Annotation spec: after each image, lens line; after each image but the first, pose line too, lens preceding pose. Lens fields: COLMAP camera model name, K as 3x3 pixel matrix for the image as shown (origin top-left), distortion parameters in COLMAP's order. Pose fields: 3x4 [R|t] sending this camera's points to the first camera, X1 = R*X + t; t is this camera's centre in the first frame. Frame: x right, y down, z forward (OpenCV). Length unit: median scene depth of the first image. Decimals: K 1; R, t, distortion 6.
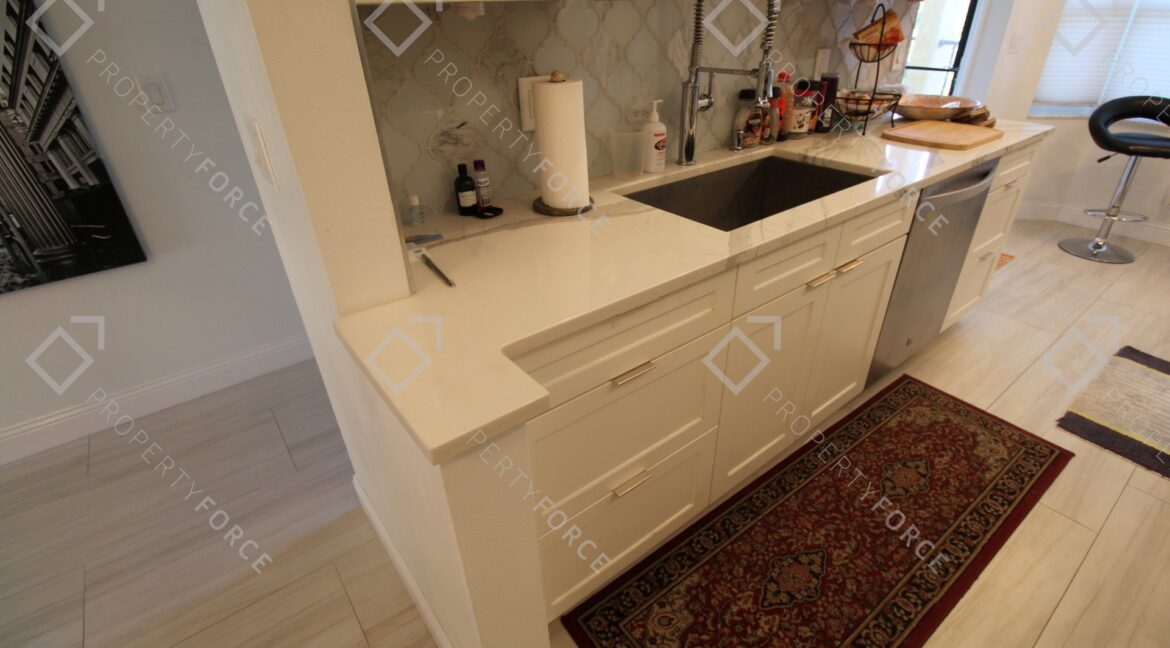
lens RADIAL K [[549.4, 0, 589.6], [0, 549.4, 329.0], [0, 0, 1]] dist [-0.000405, -0.011661]
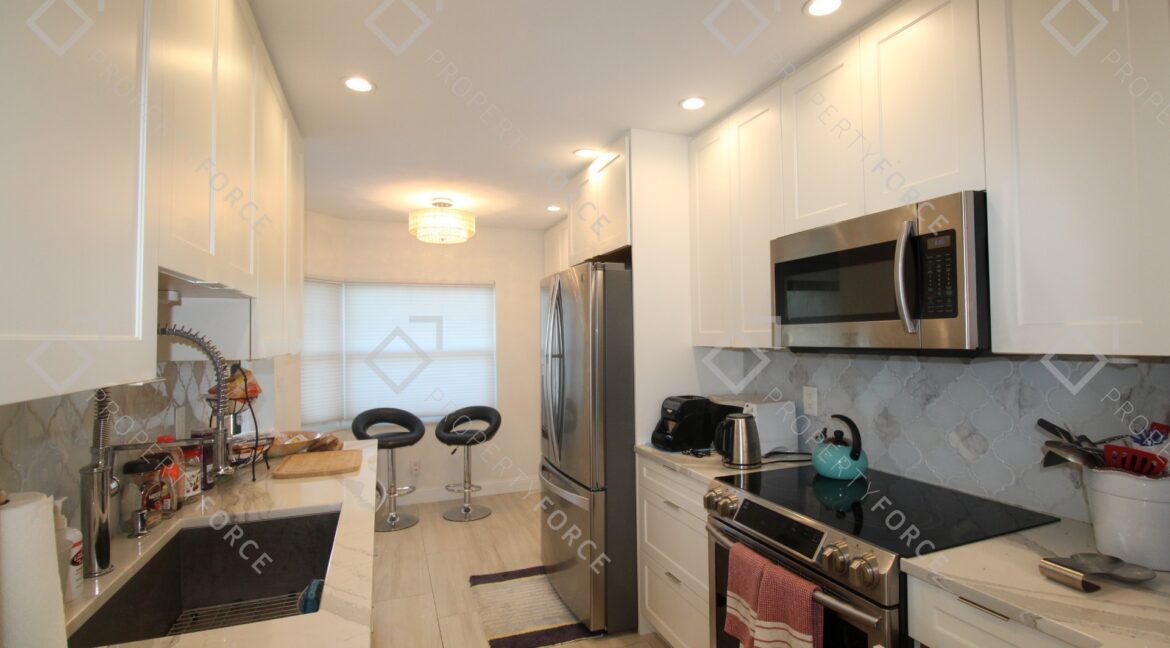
lens RADIAL K [[550.5, 0, 597.5], [0, 550.5, 328.9], [0, 0, 1]] dist [0.001313, -0.015816]
pose [[0.285142, 0.027526, 0.958090, -0.273834], [0.497767, 0.849970, -0.172563, -0.116321], [-0.819098, 0.526111, 0.228660, 0.144554]]
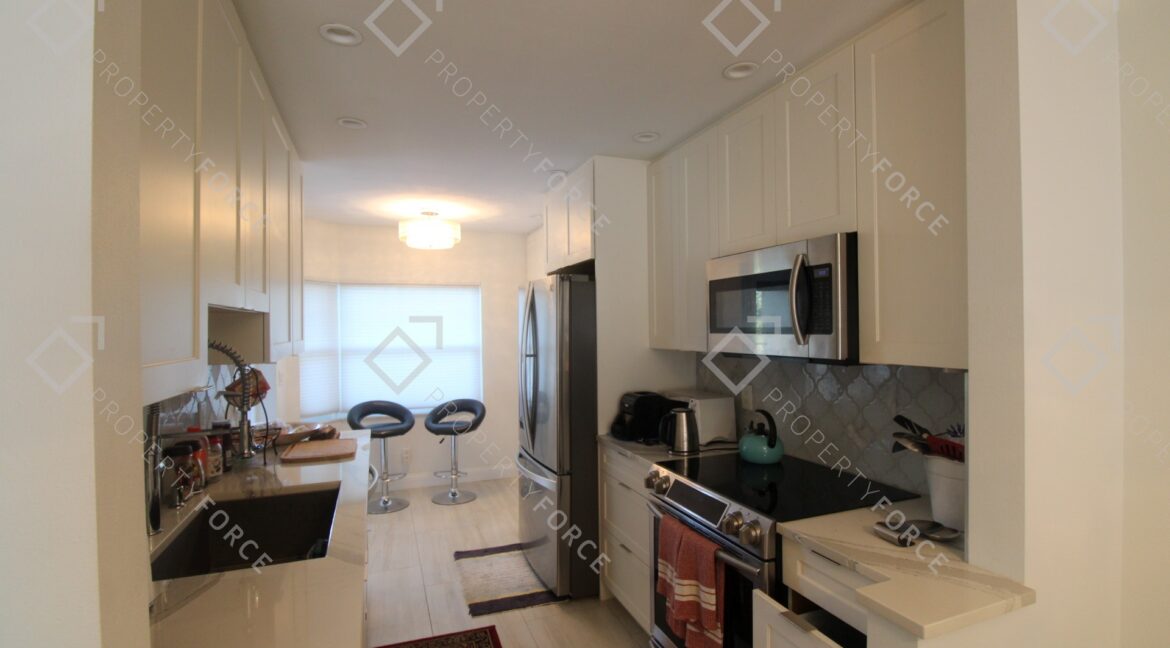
lens RADIAL K [[550.5, 0, 597.5], [0, 550.5, 328.9], [0, 0, 1]] dist [0.001313, -0.015816]
pose [[0.276108, 0.012357, 0.961047, -0.424371], [0.496192, 0.854528, -0.153542, -0.079170], [-0.823139, 0.519258, 0.229811, 0.022991]]
